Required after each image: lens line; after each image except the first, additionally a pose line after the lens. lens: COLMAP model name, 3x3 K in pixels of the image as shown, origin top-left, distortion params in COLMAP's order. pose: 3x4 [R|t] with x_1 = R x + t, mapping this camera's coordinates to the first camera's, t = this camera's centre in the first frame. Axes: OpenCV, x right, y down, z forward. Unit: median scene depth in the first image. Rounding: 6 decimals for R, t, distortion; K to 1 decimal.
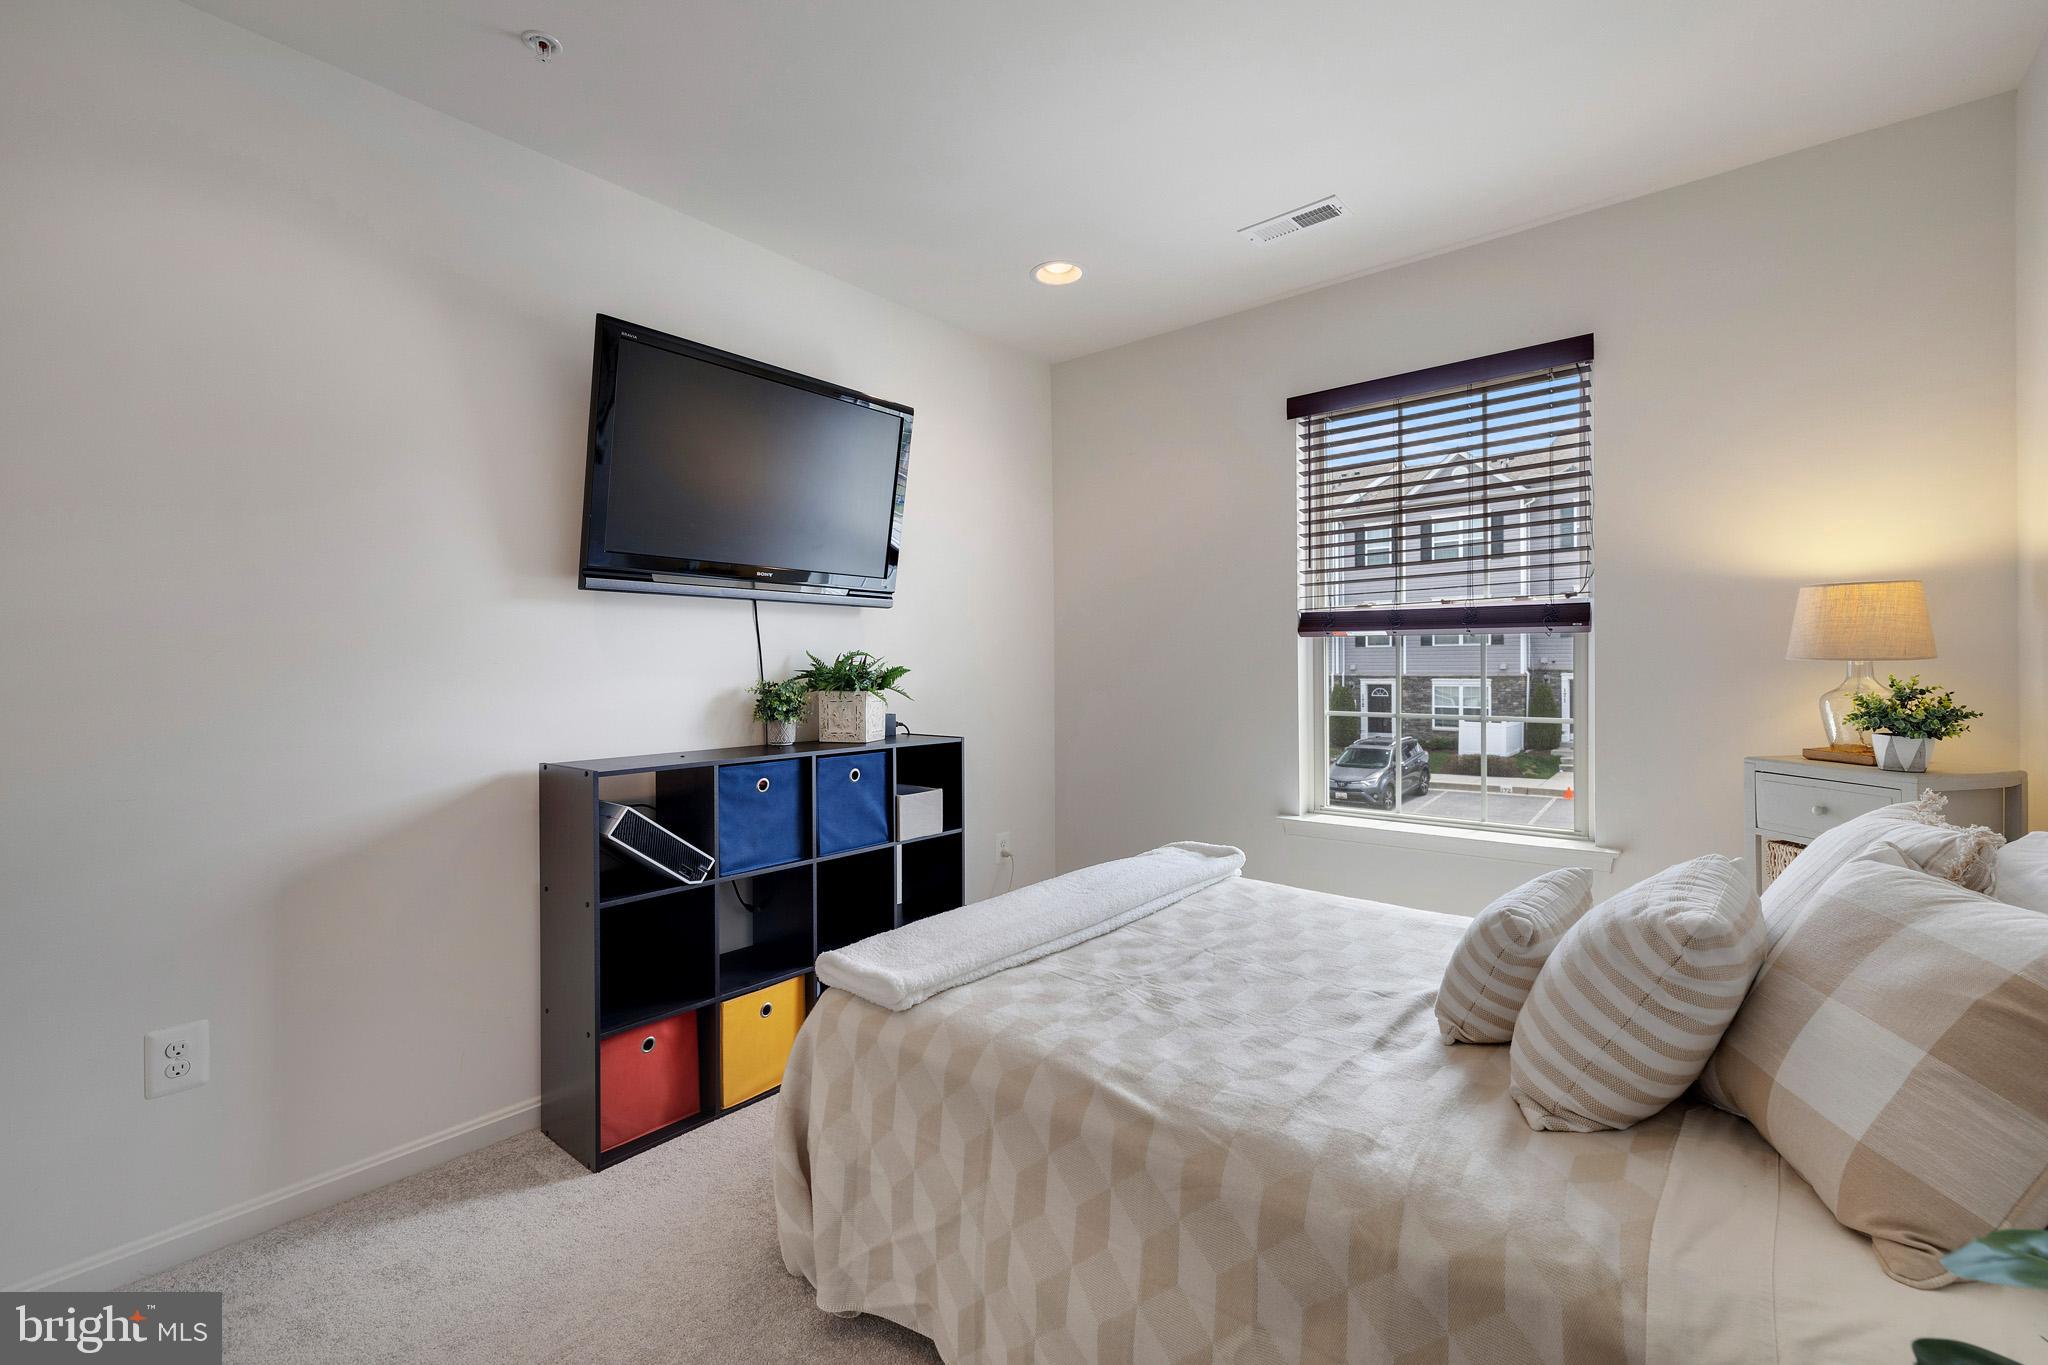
lens RADIAL K [[860.9, 0, 1025.7], [0, 860.9, 671.4], [0, 0, 1]] dist [-0.001331, -0.000141]
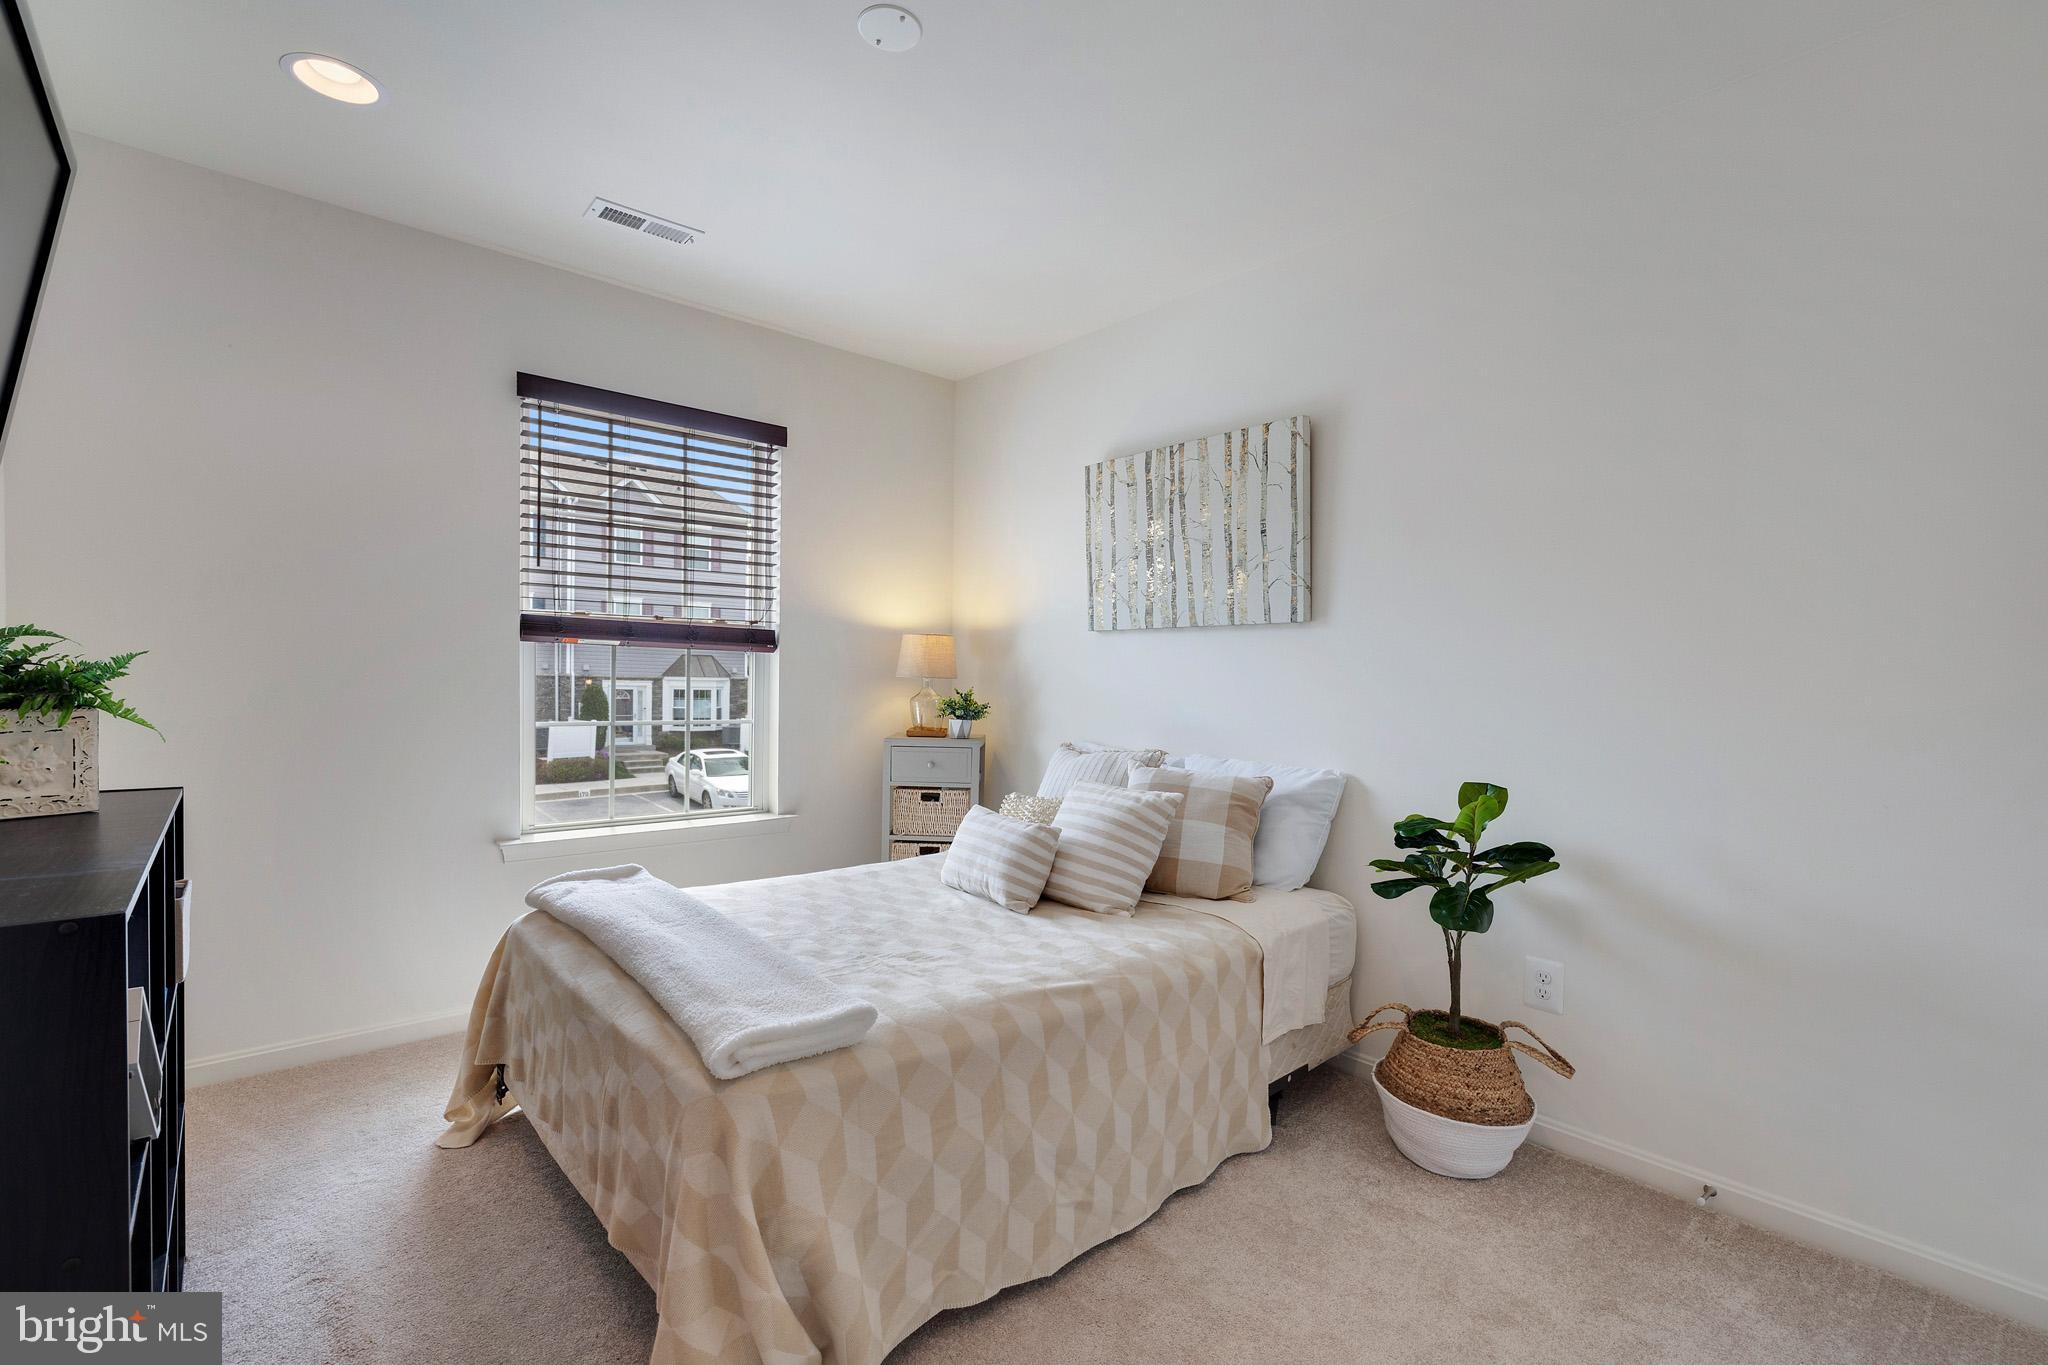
lens RADIAL K [[911.0, 0, 1024.0], [0, 911.0, 682.5], [0, 0, 1]] dist [-0.000378, -0.000058]
pose [[0.173340, 0.008893, 0.984822, -0.972281], [-0.008939, 0.999932, -0.007456, 0.010178], [-0.984822, -0.007511, 0.173408, 0.582469]]
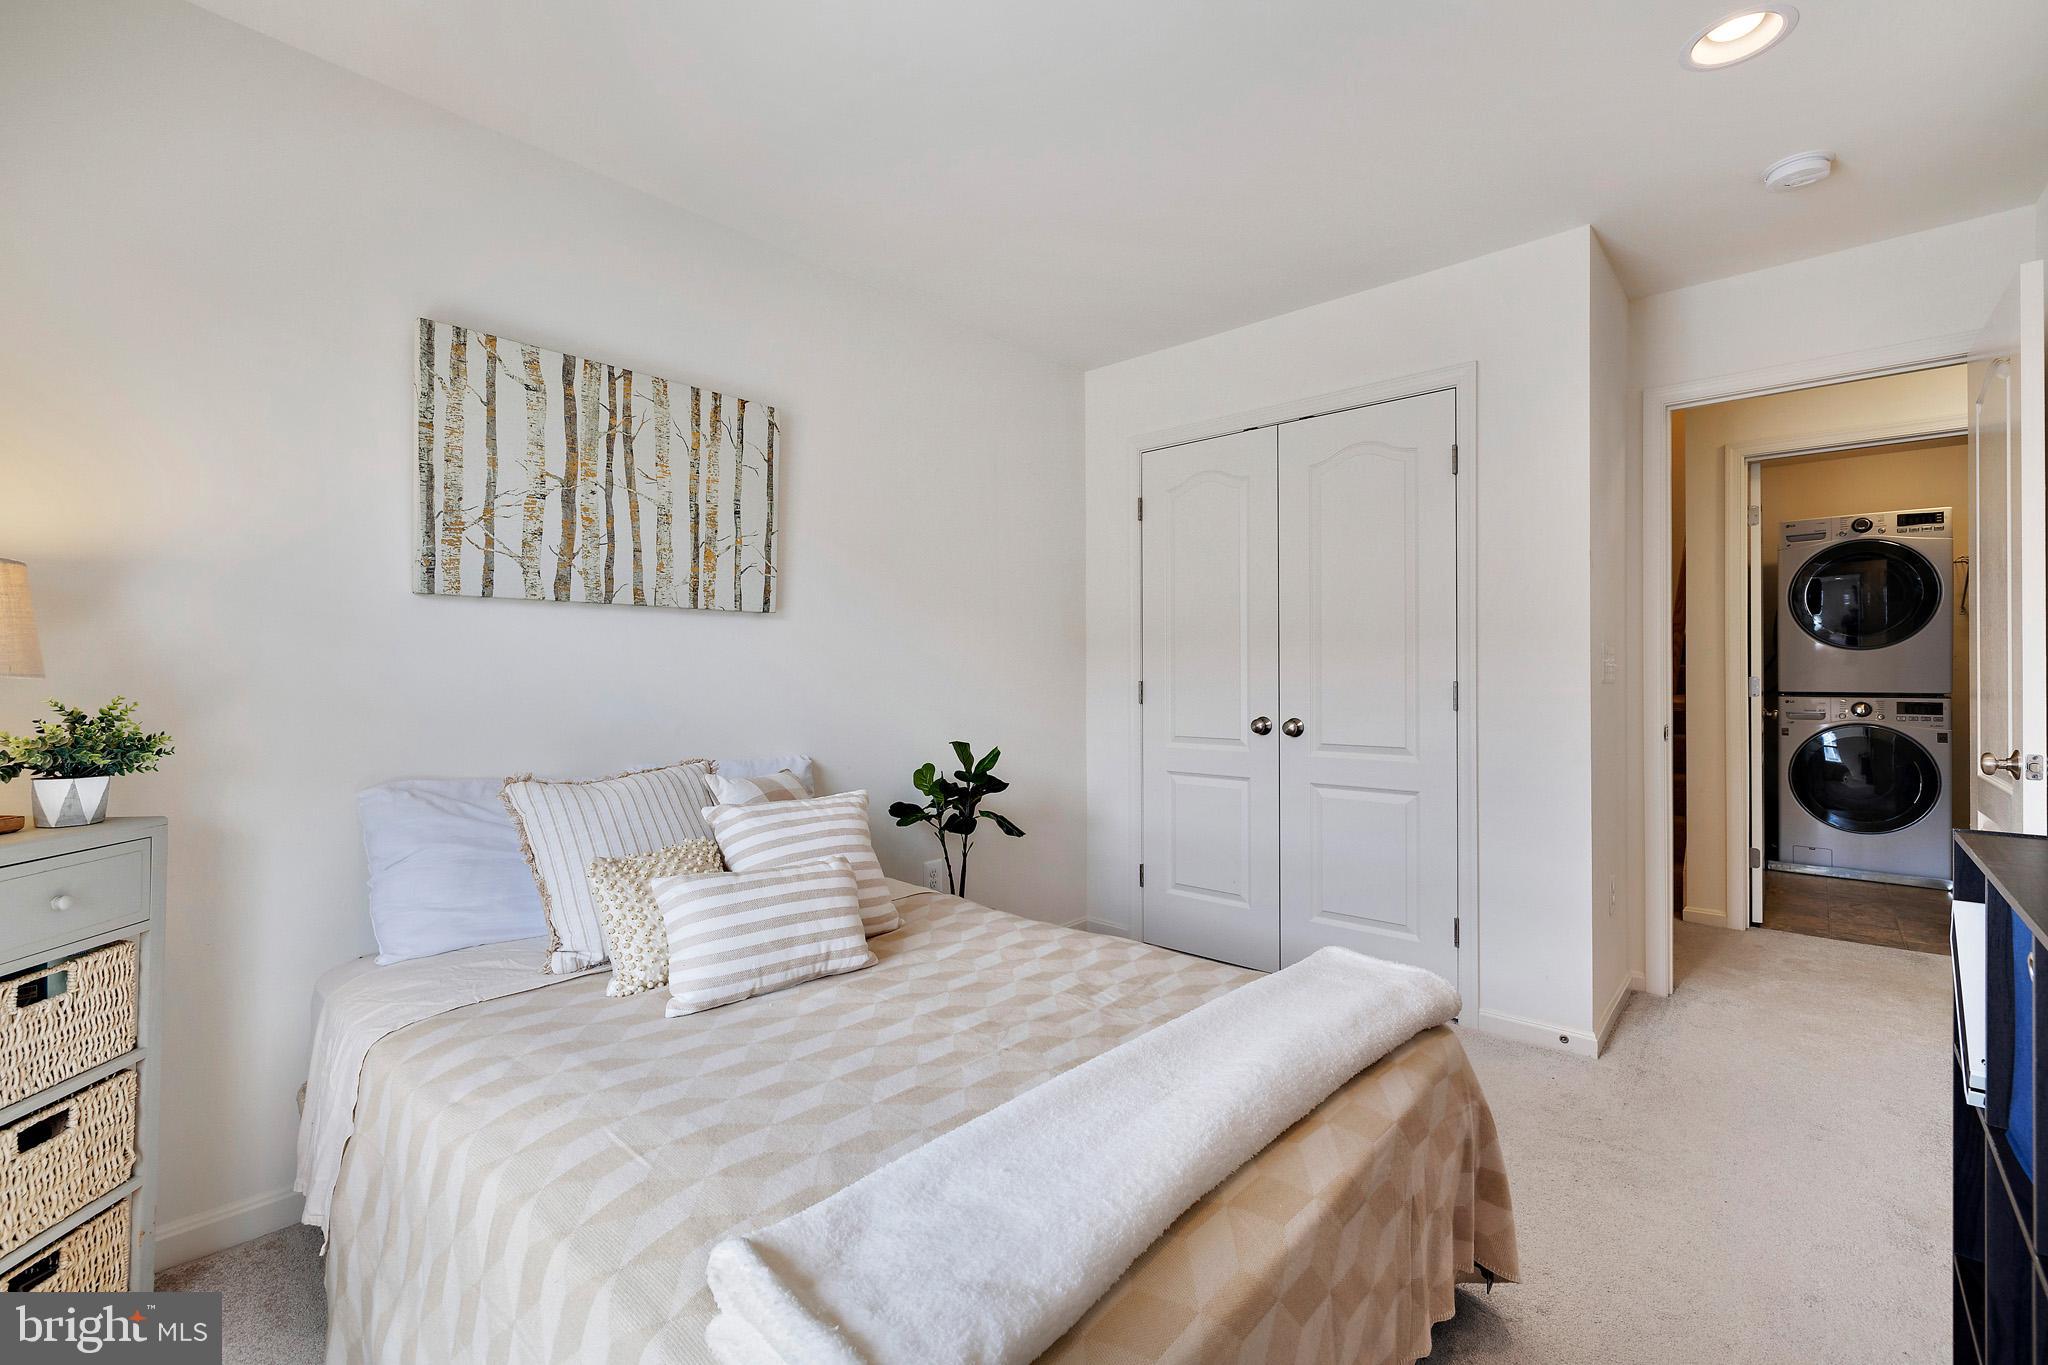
lens RADIAL K [[891.6, 0, 1019.1], [0, 891.6, 655.5], [0, 0, 1]] dist [-0.001009, -0.000009]
pose [[-0.998929, 0.018136, 0.042566, 0.168925], [0.017544, 0.999745, -0.014248, -0.006717], [-0.042814, -0.013486, -0.998992, 1.908791]]
